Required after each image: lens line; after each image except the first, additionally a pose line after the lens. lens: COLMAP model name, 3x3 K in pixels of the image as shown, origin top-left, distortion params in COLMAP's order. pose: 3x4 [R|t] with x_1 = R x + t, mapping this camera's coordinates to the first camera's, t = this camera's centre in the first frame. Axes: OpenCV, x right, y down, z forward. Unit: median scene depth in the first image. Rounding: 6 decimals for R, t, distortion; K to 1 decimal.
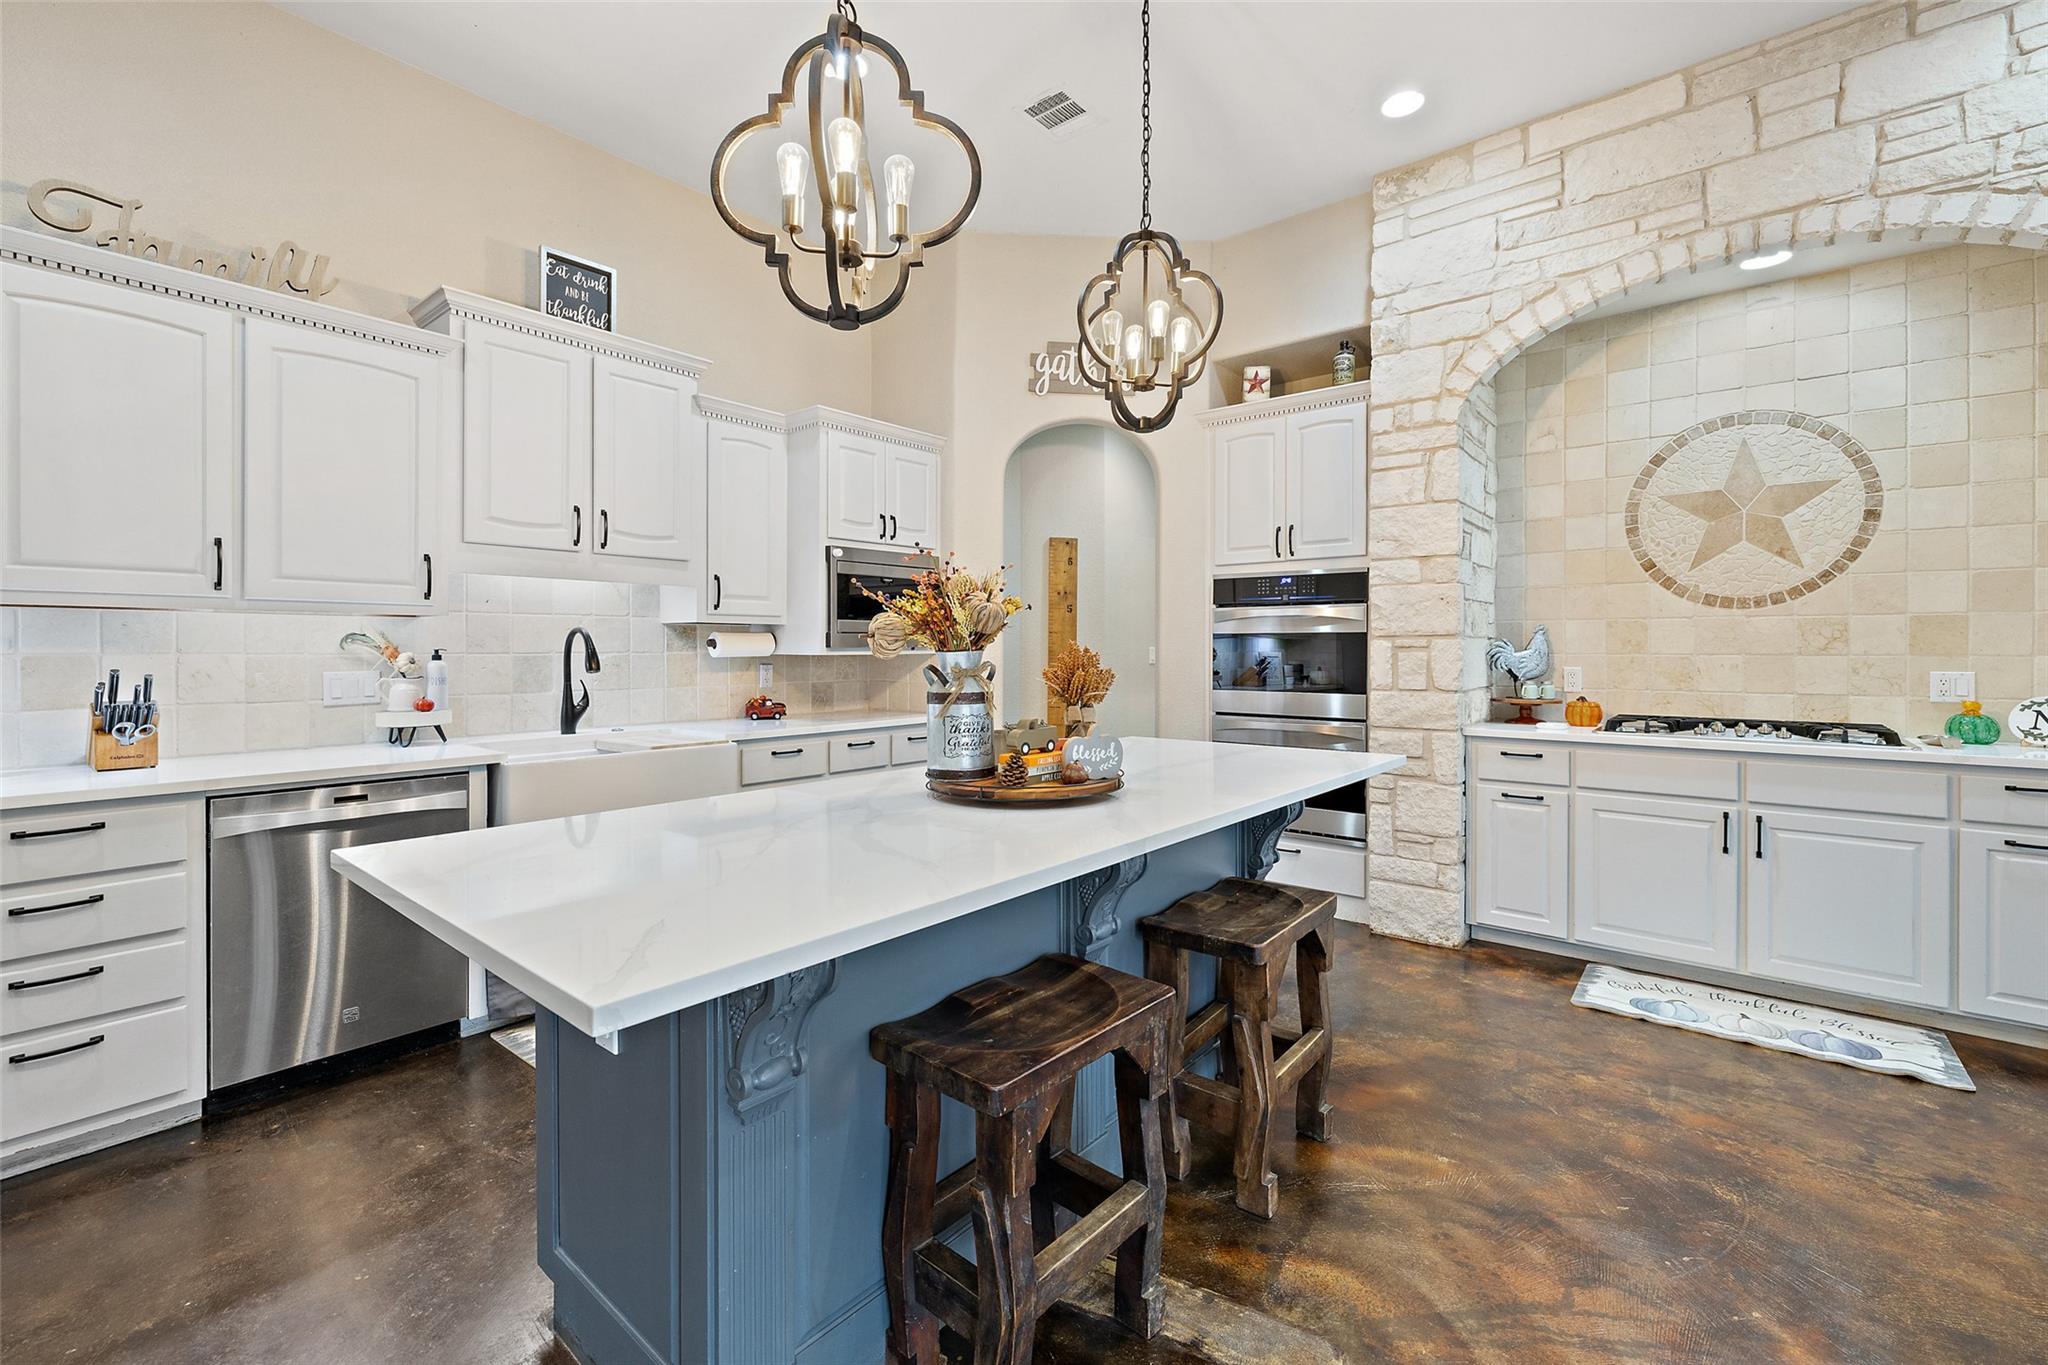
lens RADIAL K [[864.7, 0, 1011.1], [0, 864.7, 648.3], [0, 0, 1]] dist [0.000460, 0.000457]
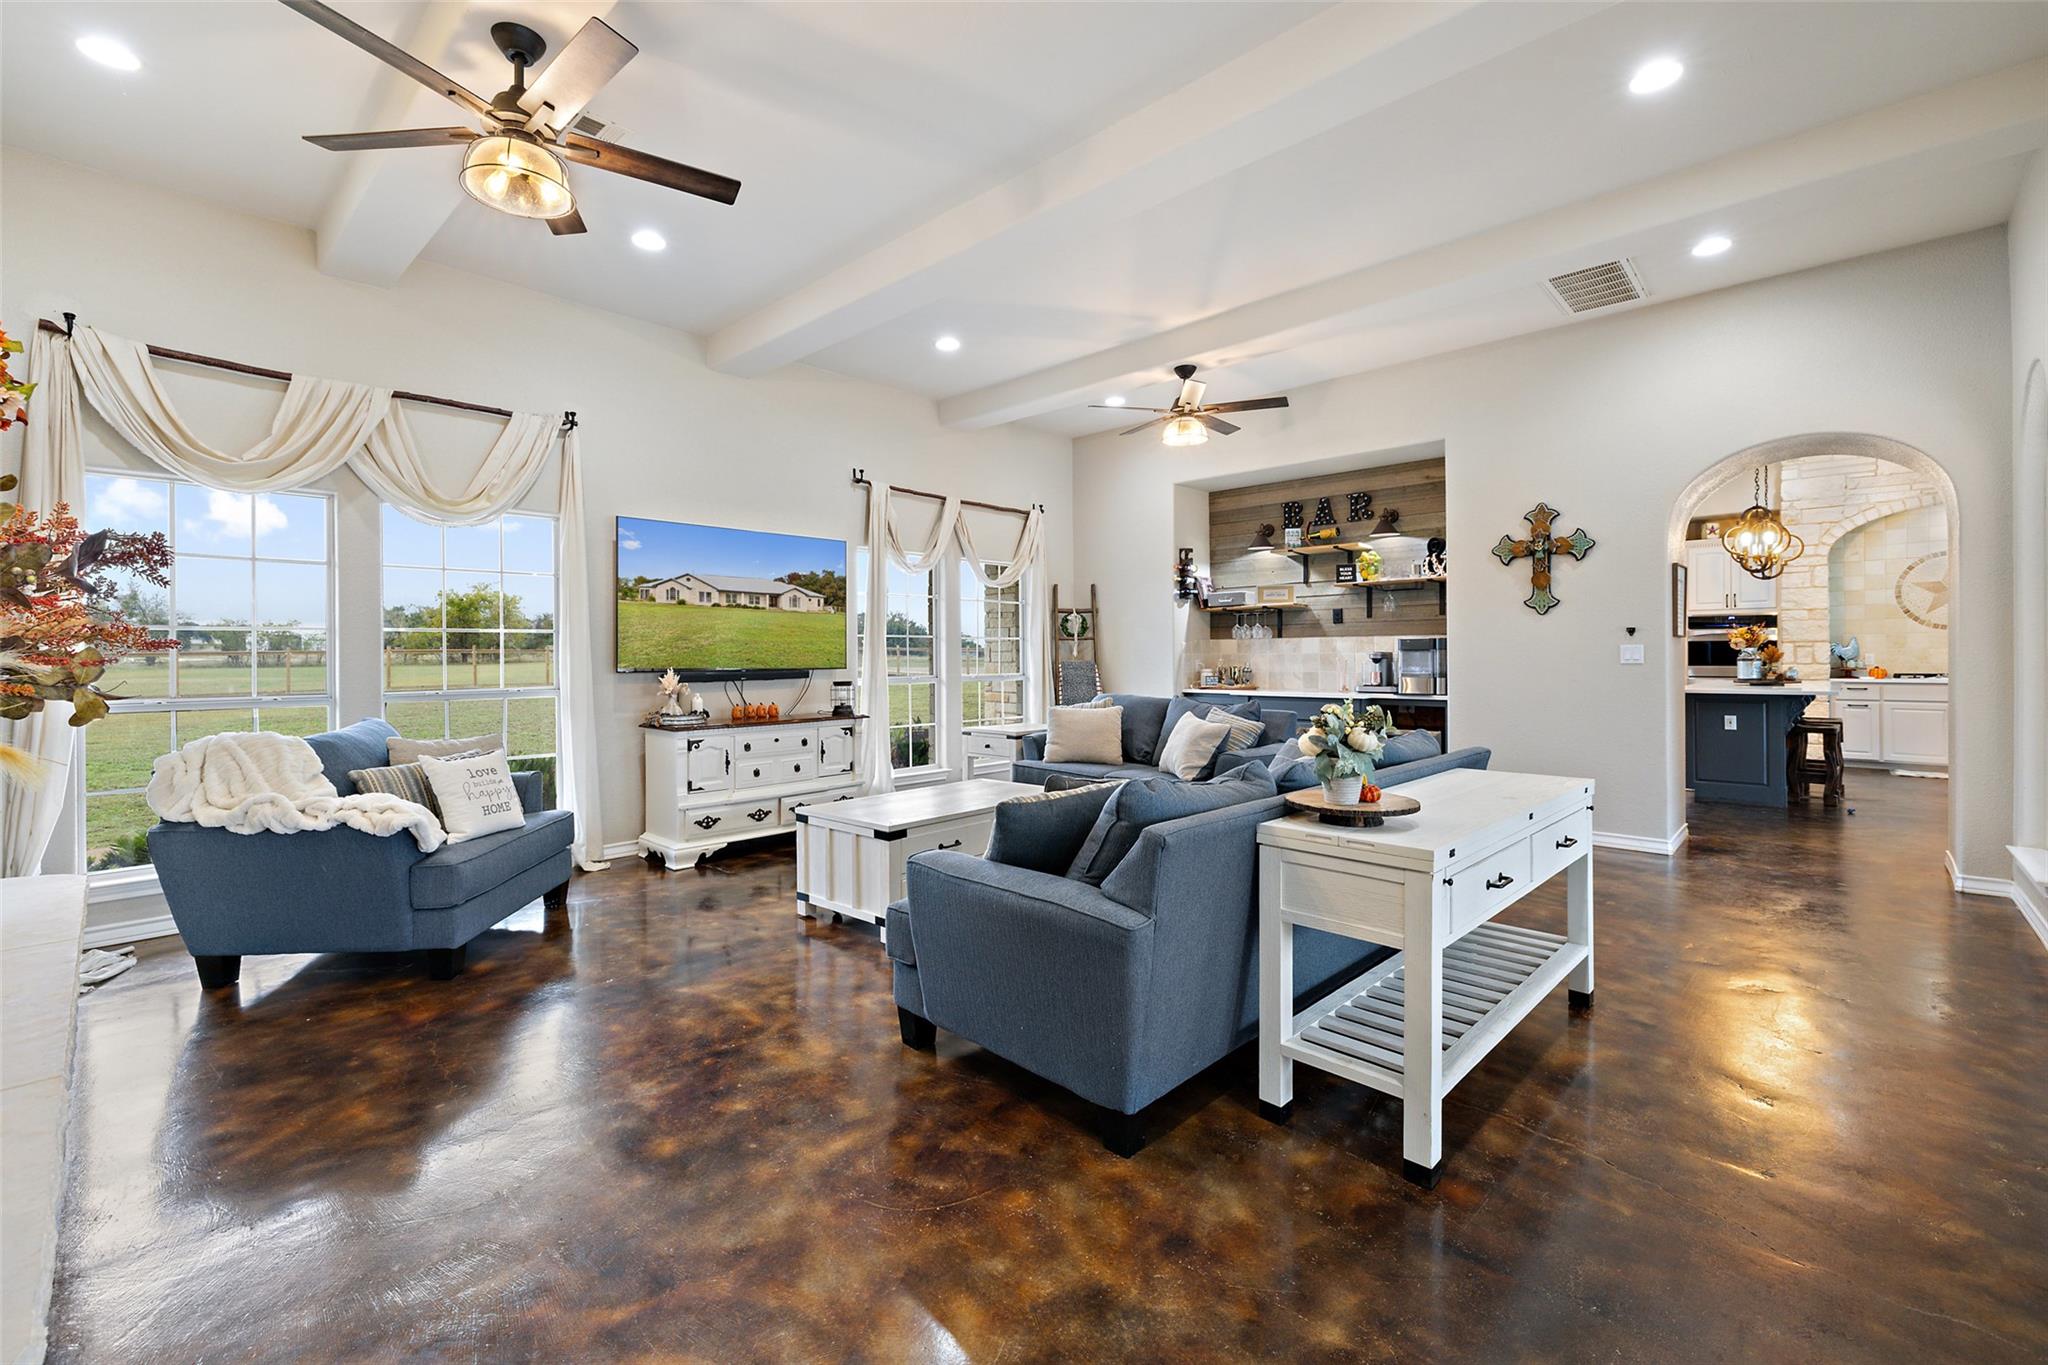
lens RADIAL K [[864.7, 0, 1014.2], [0, 864.7, 653.1], [0, 0, 1]] dist [0.000460, 0.000457]
pose [[0.997627, -0.007350, -0.068458, -1.612404], [0.007352, 0.999973, -0.000236, 0.002663], [0.068458, -0.000268, 0.997654, -1.608865]]
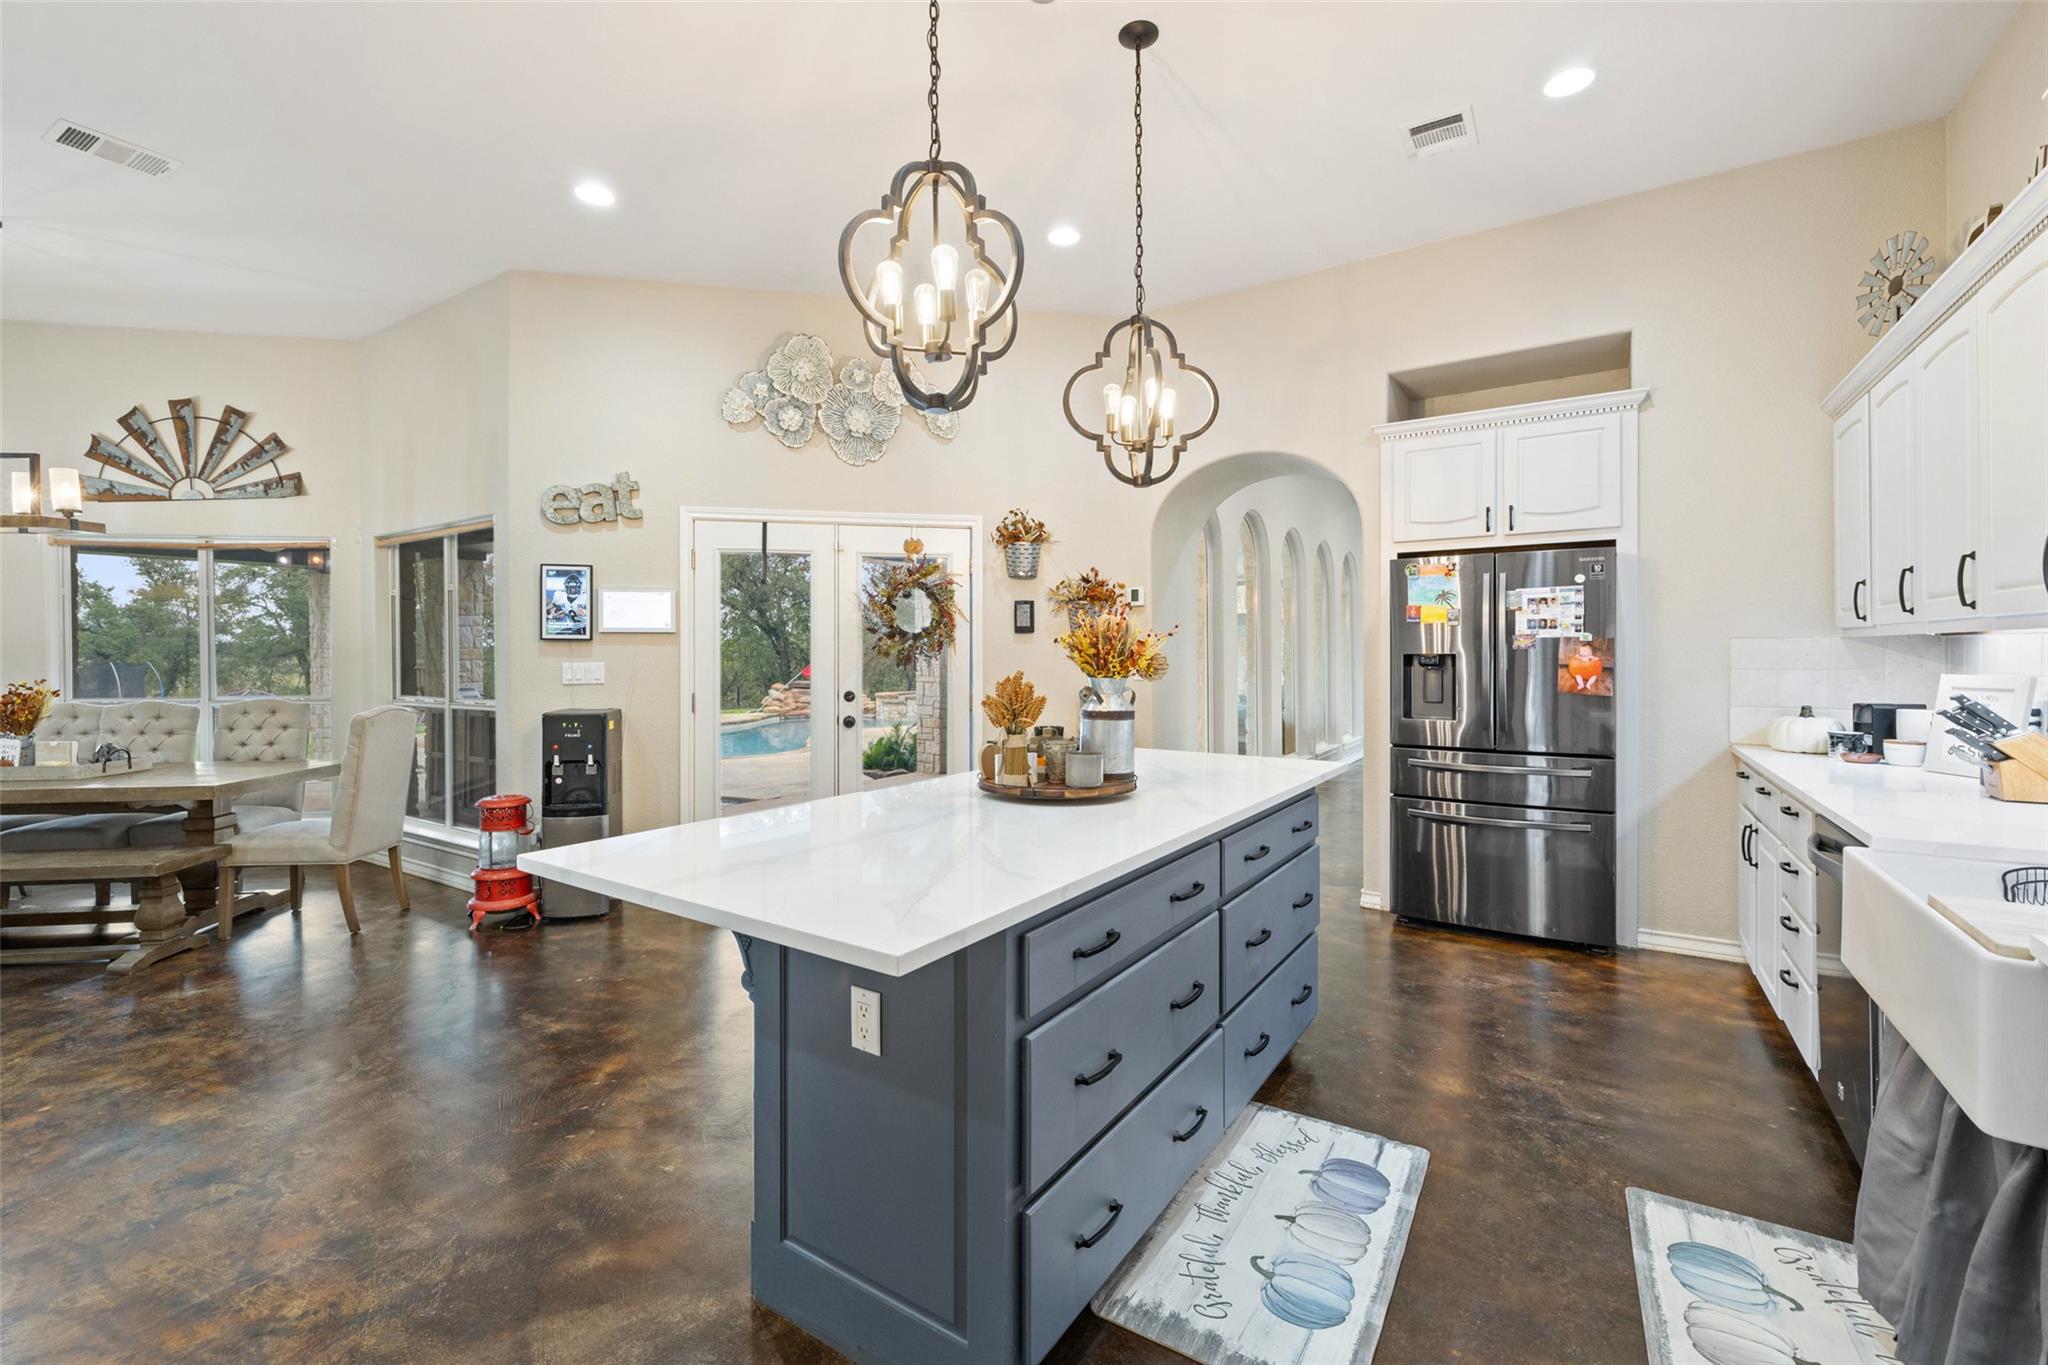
lens RADIAL K [[864.7, 0, 1011.8], [0, 864.7, 661.0], [0, 0, 1]] dist [0.000460, 0.000457]
pose [[-0.993631, 0.004425, -0.112594, 0.115636], [0.003365, 0.999948, 0.009605, -0.017574], [0.112630, 0.009165, -0.993595, 1.184485]]
